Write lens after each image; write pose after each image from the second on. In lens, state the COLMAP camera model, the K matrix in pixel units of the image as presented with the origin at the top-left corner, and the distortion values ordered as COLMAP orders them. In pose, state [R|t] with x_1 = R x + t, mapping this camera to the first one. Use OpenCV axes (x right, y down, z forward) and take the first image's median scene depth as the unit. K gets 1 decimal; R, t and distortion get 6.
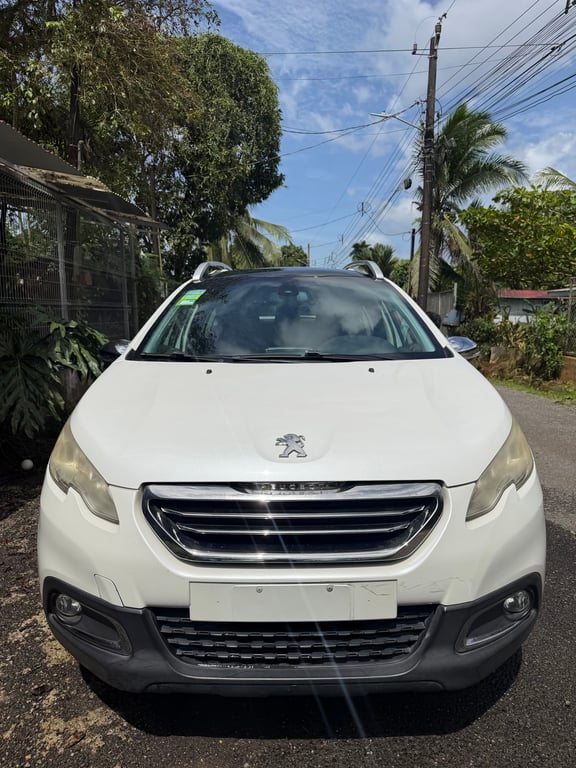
lens RADIAL K [[546.4, 0, 291.0], [0, 546.4, 382.4], [0, 0, 1]] dist [0.034623, -0.056754]
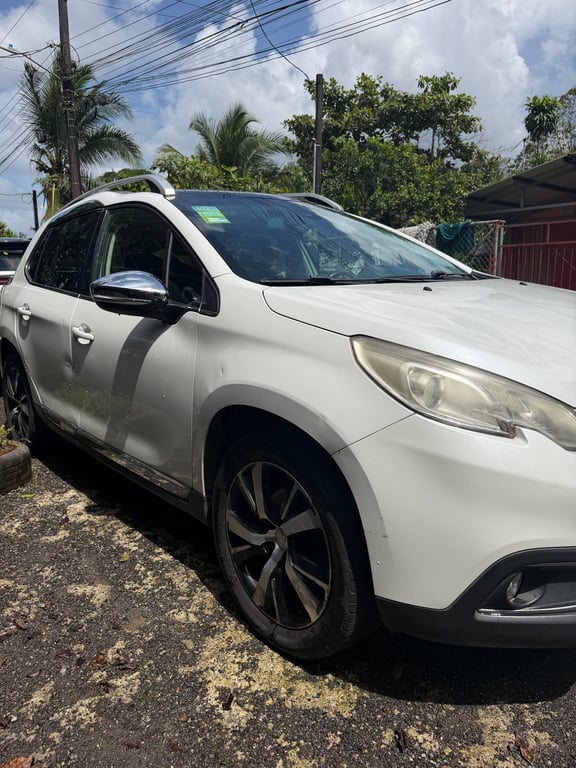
lens RADIAL K [[551.0, 0, 288.0], [0, 551.0, 384.0], [0, 0, 1]] dist [0.033529, -0.051803]
pose [[0.743150, -0.113821, 0.659373, -0.138002], [0.090358, 0.993471, 0.069655, 0.008191], [-0.662996, 0.007815, 0.748582, 0.081315]]
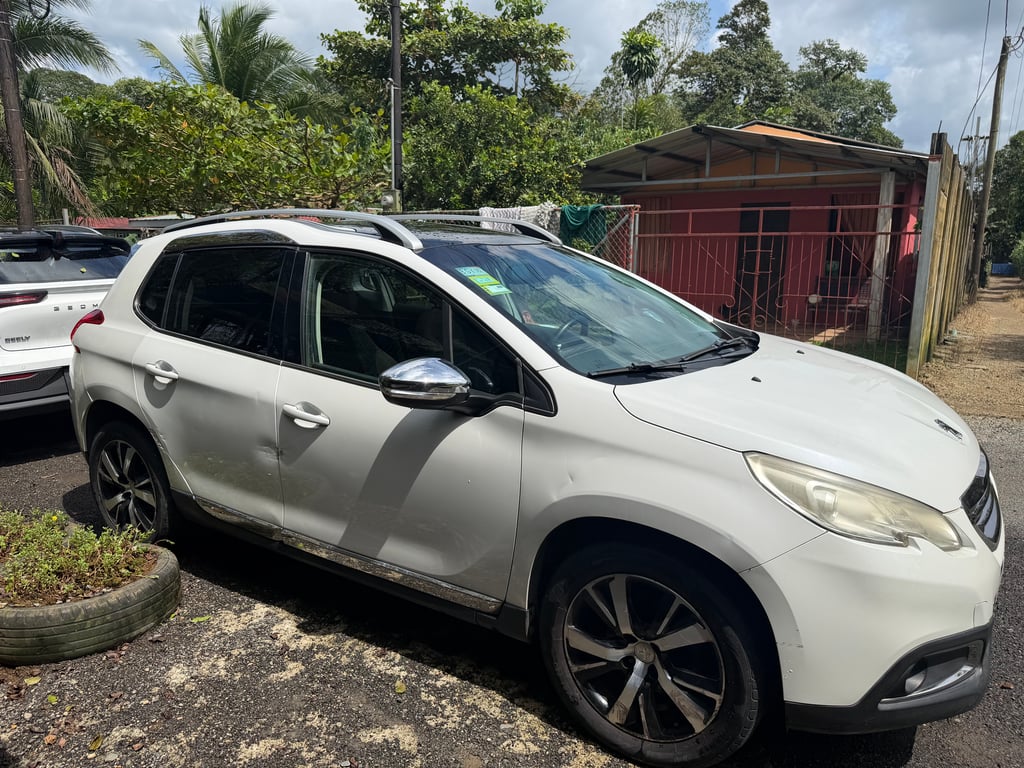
lens RADIAL K [[736.1, 0, 511.9], [0, 736.1, 383.3], [0, 0, 1]] dist [0.029416, -0.038542]
pose [[0.526728, -0.149105, 0.836854, -0.200773], [0.106689, 0.988307, 0.108938, -0.026106], [-0.843312, 0.031902, 0.536477, 0.111942]]
